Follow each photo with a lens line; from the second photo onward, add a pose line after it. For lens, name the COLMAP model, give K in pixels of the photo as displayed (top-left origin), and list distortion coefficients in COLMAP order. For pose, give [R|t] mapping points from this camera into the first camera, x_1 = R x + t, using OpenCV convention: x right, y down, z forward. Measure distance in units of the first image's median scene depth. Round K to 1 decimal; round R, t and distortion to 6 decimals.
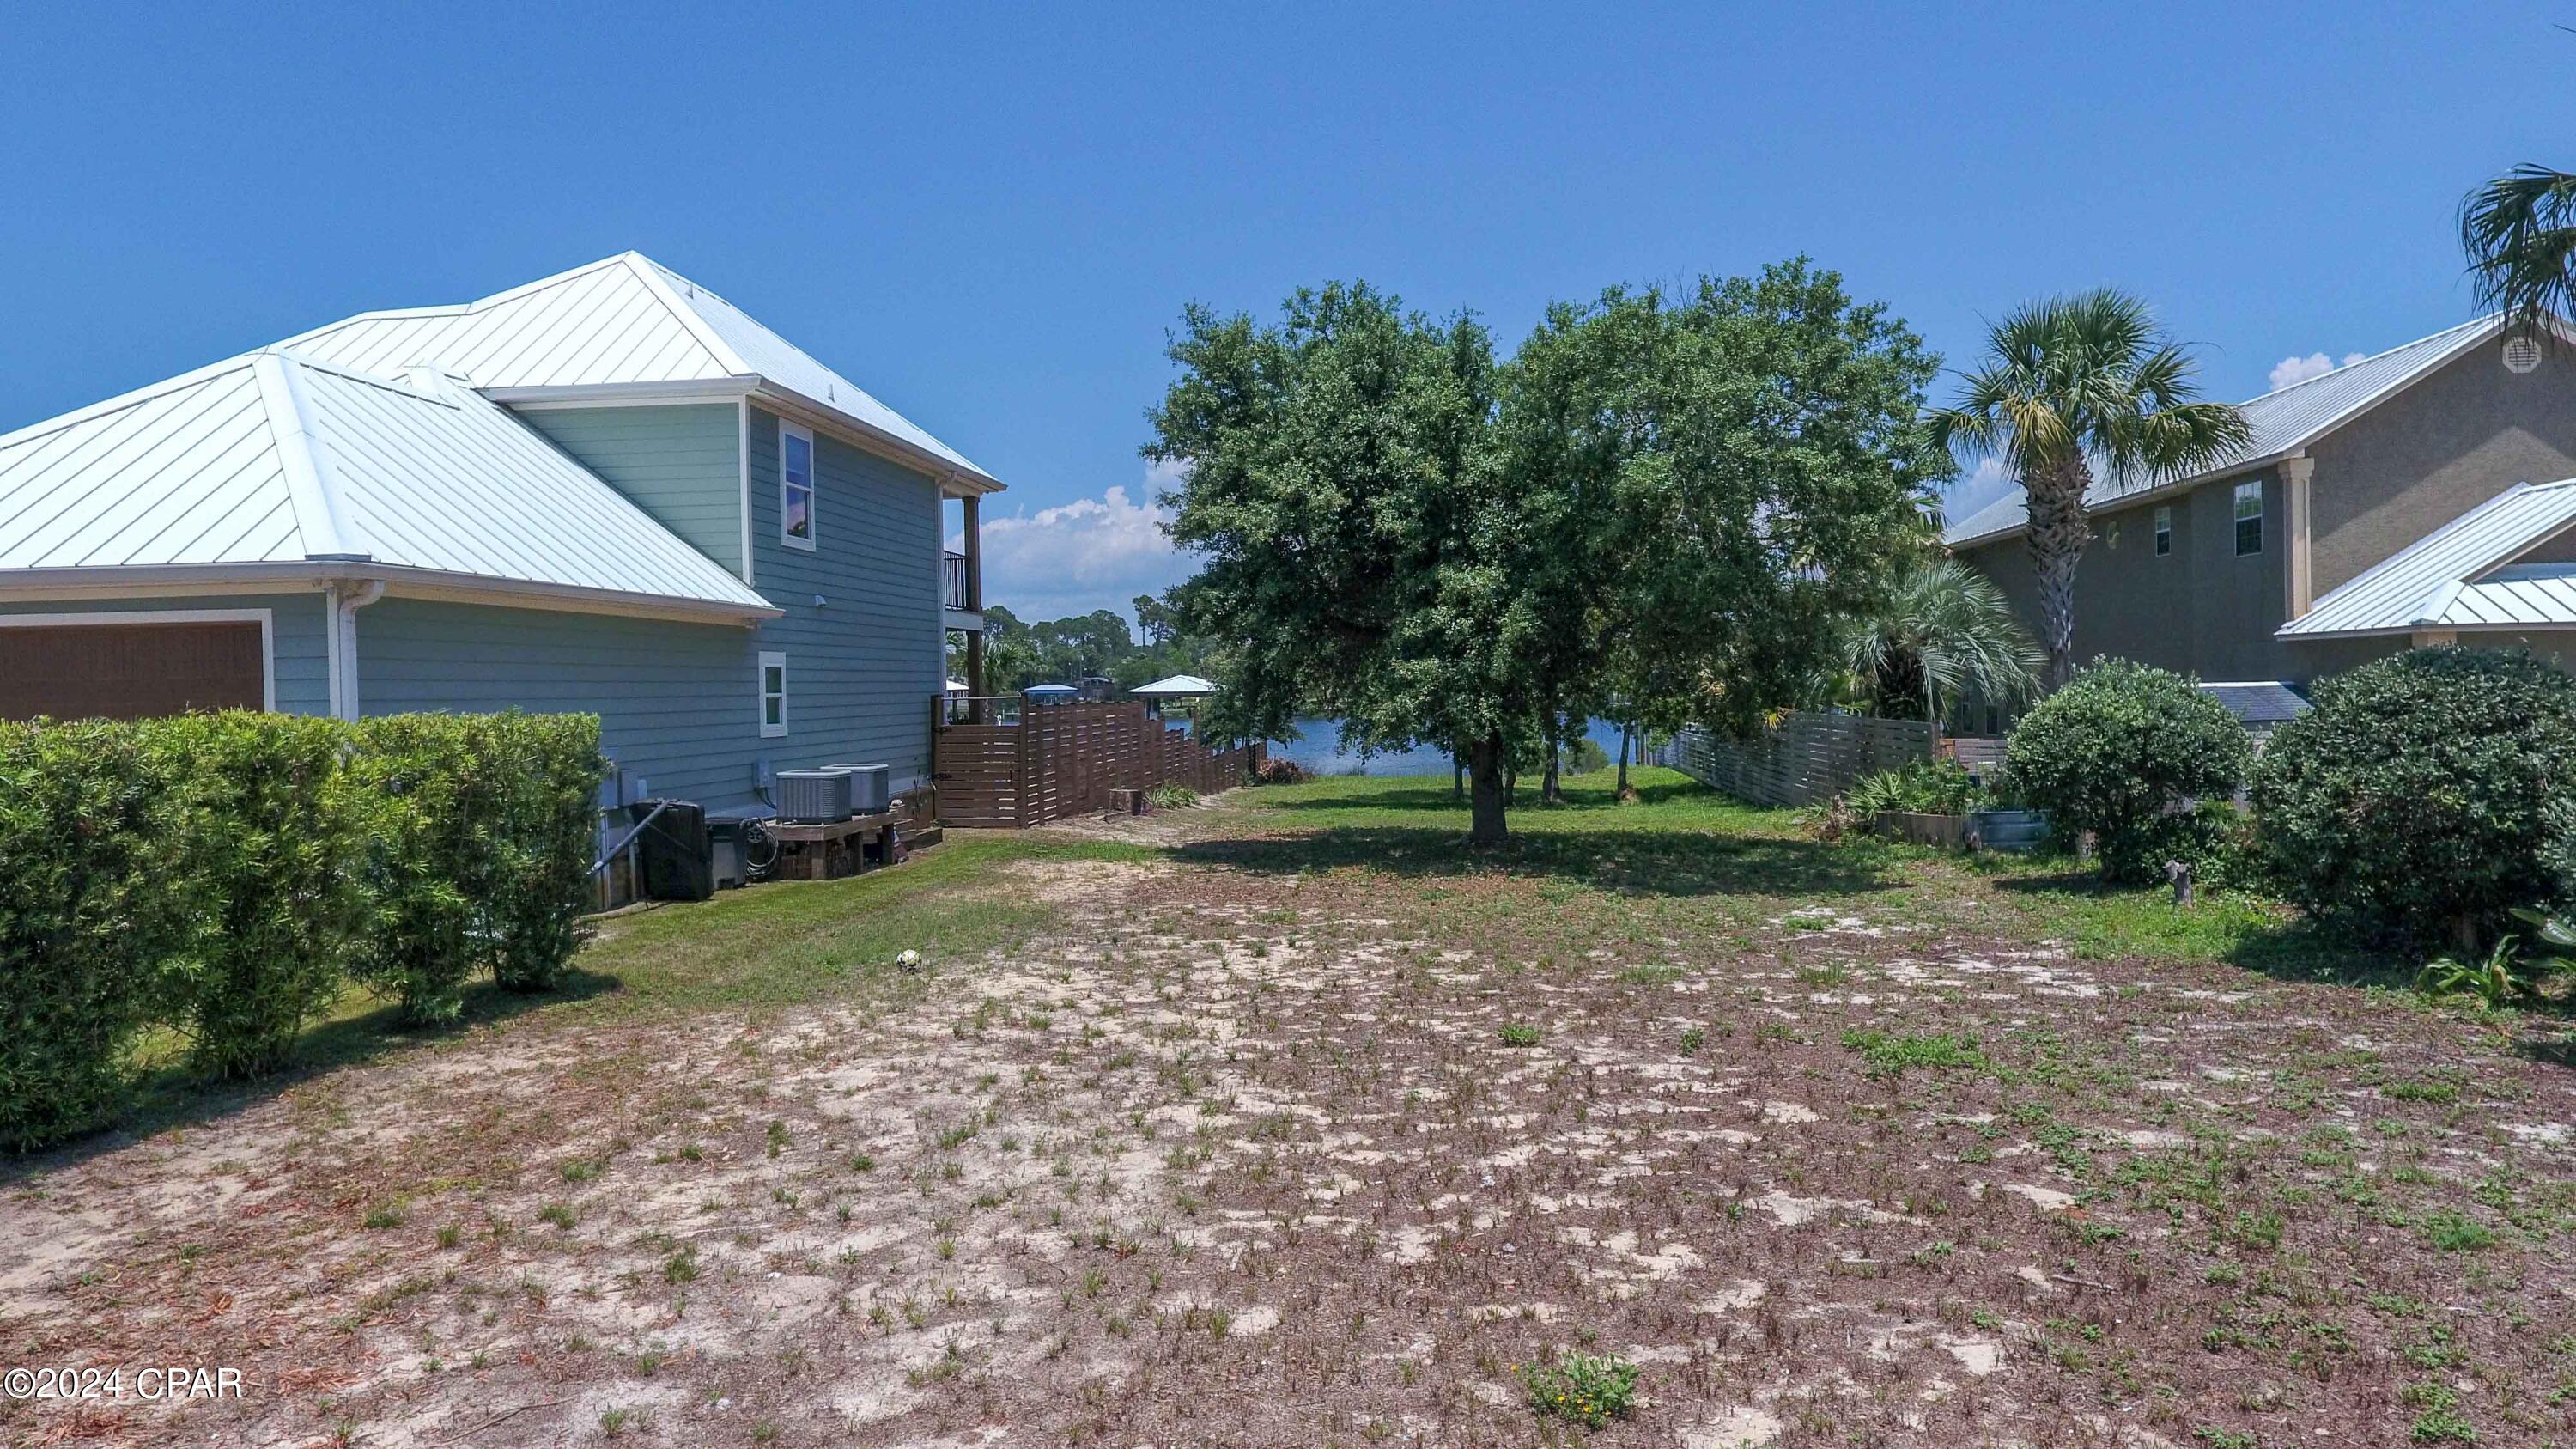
lens RADIAL K [[1505.7, 0, 1287.1], [0, 1505.7, 724.4], [0, 0, 1]] dist [0.001176, -0.000088]
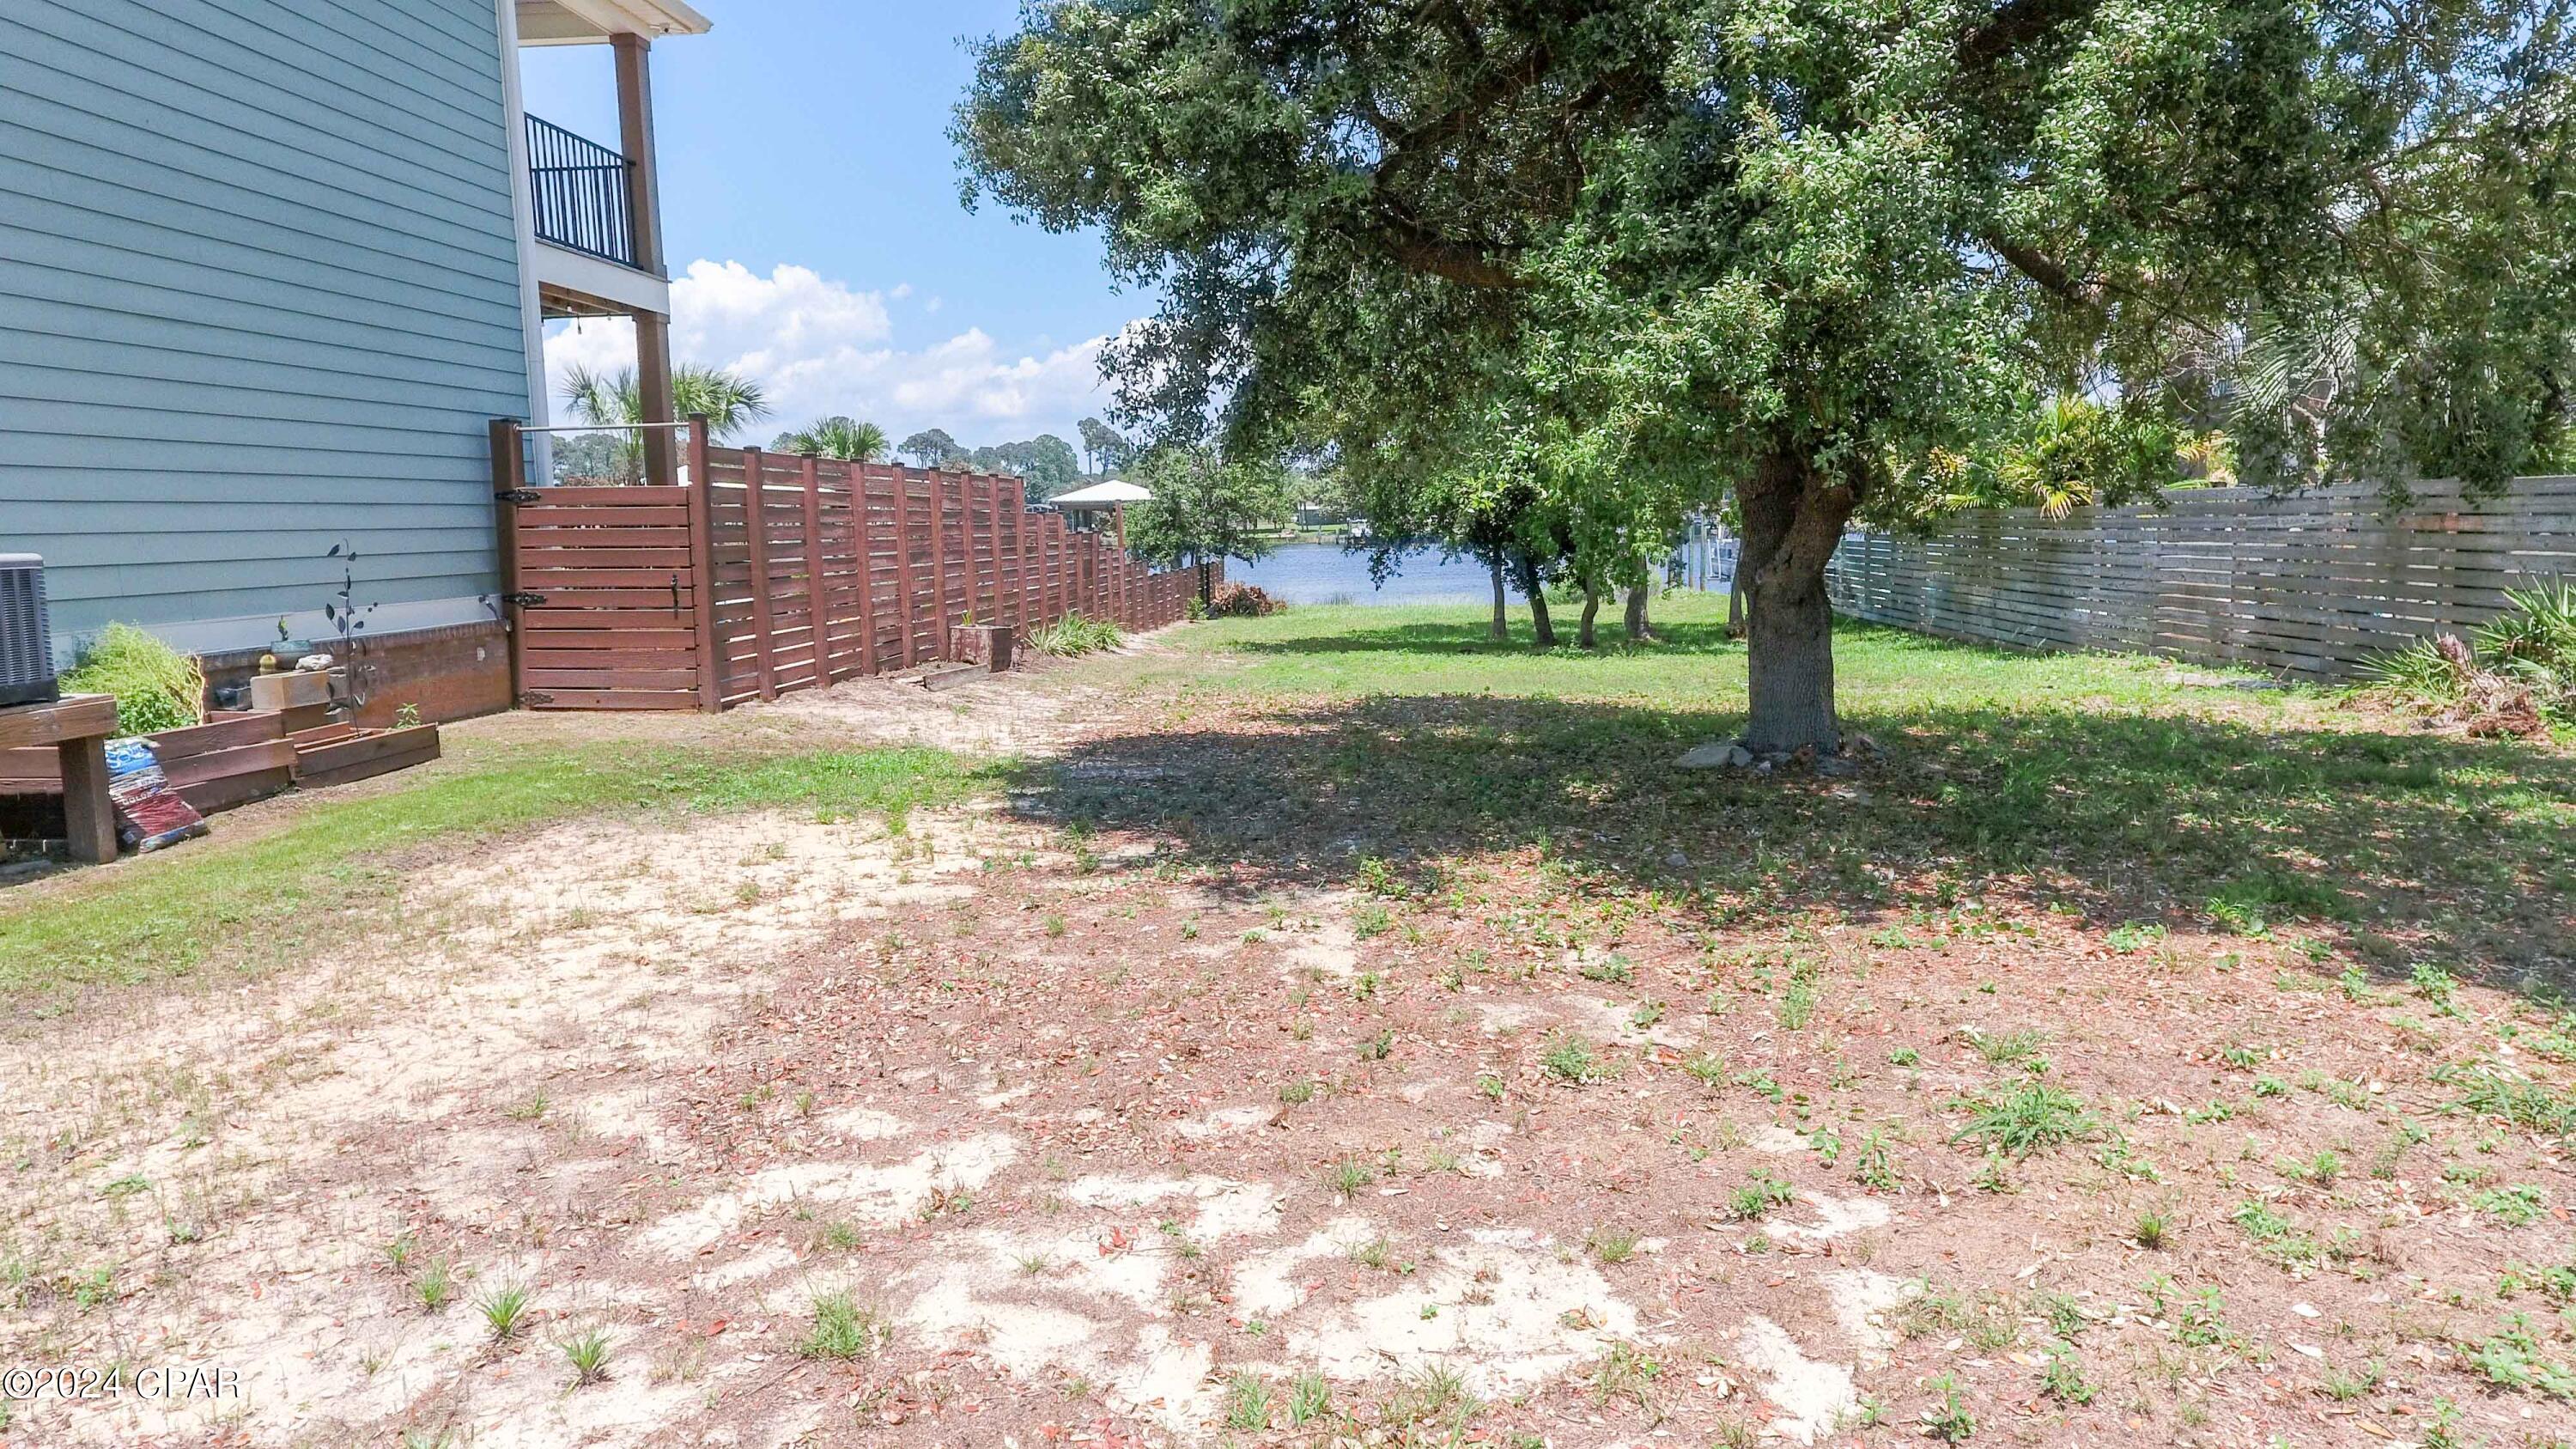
lens RADIAL K [[1505.7, 0, 1287.1], [0, 1505.7, 726.3], [0, 0, 1]] dist [0.001176, -0.000088]
pose [[0.999520, -0.006197, 0.030351, -0.005729], [0.002757, 0.993695, 0.112083, 0.010654], [-0.030854, -0.111945, 0.993235, 0.255871]]
